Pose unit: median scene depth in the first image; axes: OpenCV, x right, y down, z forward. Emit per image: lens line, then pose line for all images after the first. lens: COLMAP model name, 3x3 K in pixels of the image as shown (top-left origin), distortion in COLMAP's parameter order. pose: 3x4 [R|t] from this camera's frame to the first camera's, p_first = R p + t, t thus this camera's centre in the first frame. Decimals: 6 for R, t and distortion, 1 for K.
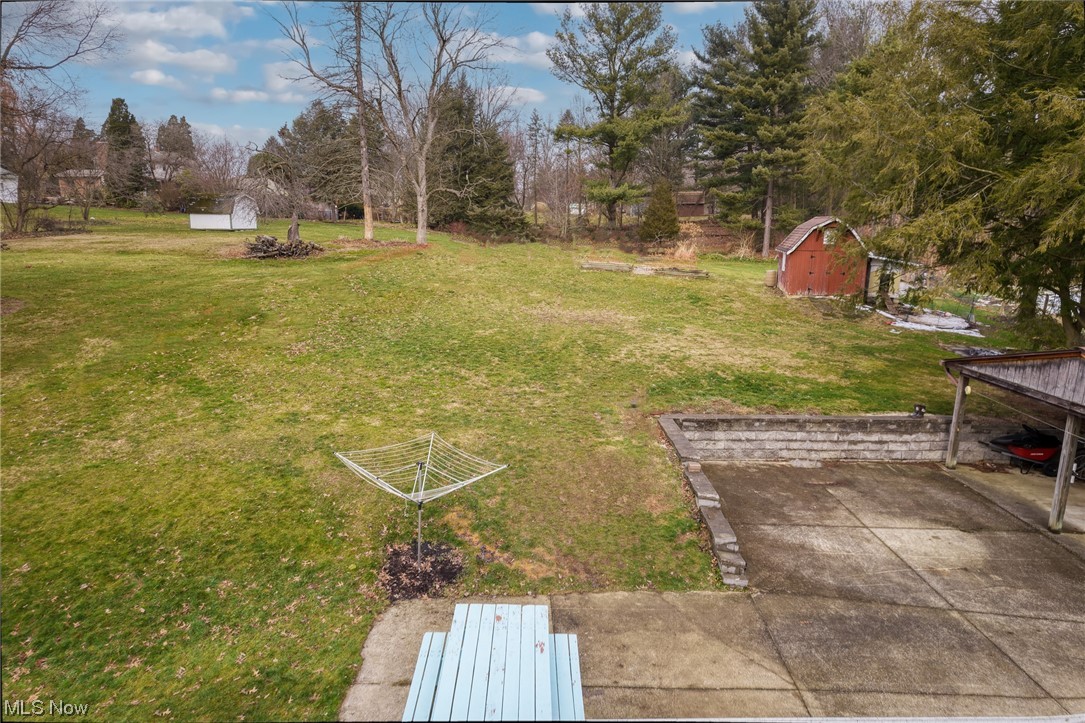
lens RADIAL K [[680.9, 0, 542.6], [0, 680.9, 359.2], [0, 0, 1]] dist [0.000535, 0.003444]
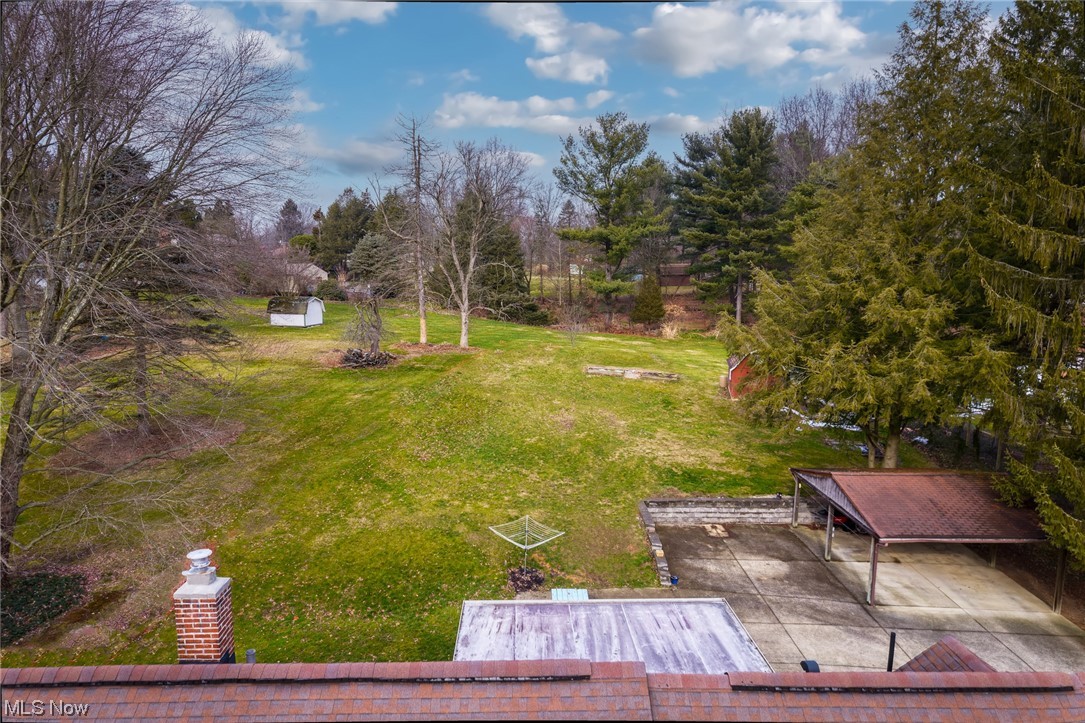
lens RADIAL K [[680.9, 0, 541.9], [0, 680.9, 358.7], [0, 0, 1]] dist [0.000535, 0.003444]
pose [[0.999977, -0.006224, 0.002842, -0.085232], [0.006378, 0.998303, -0.057887, -0.189100], [-0.002476, 0.057904, 0.998319, -0.845687]]
